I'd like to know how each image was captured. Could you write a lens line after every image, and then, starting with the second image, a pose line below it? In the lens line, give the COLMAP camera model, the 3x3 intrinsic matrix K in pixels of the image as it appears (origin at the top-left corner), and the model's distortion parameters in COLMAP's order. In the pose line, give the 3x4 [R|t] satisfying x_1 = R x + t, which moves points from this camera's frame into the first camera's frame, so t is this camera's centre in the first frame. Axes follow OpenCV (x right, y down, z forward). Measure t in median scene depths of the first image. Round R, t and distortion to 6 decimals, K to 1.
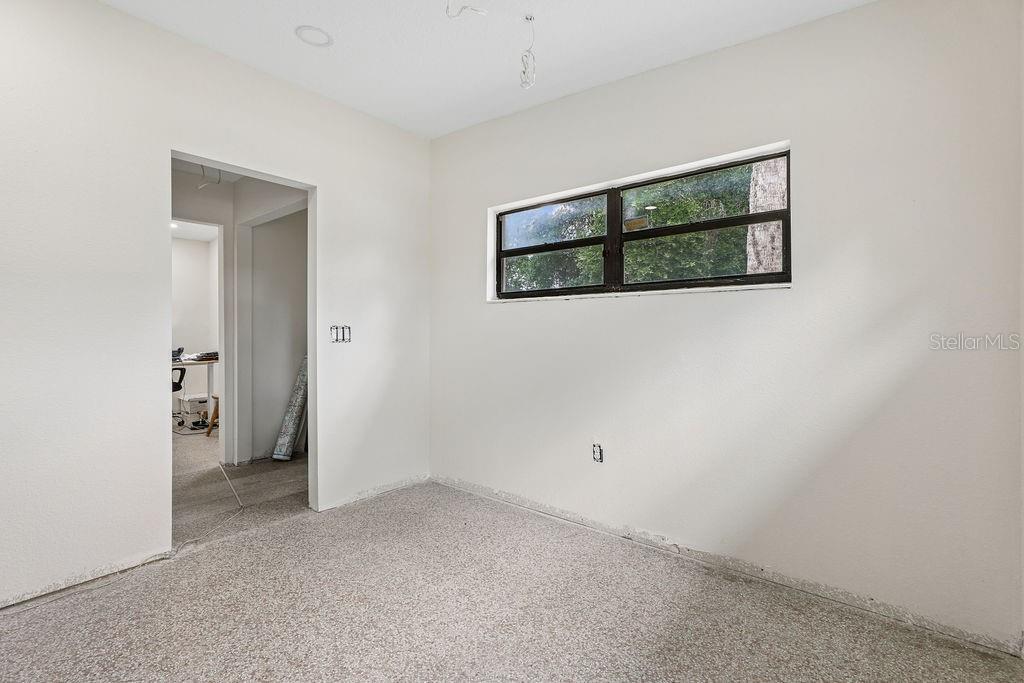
lens RADIAL K [[470.0, 0, 507.3], [0, 470.0, 345.0], [0, 0, 1]] dist [0.000053, 0.001258]
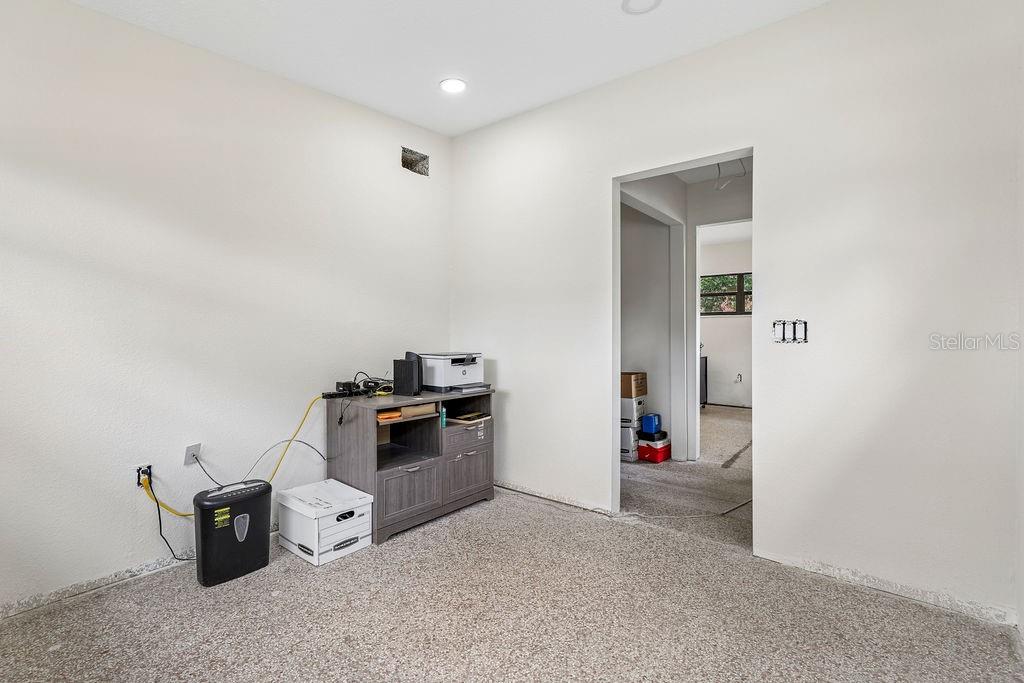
lens RADIAL K [[470.0, 0, 515.9], [0, 470.0, 337.1], [0, 0, 1]] dist [0.000053, 0.001258]
pose [[0.023232, 0.011572, -0.999663, 0.375811], [-0.021547, 0.999707, 0.011072, -0.013854], [0.999498, 0.021283, 0.023475, 0.562730]]
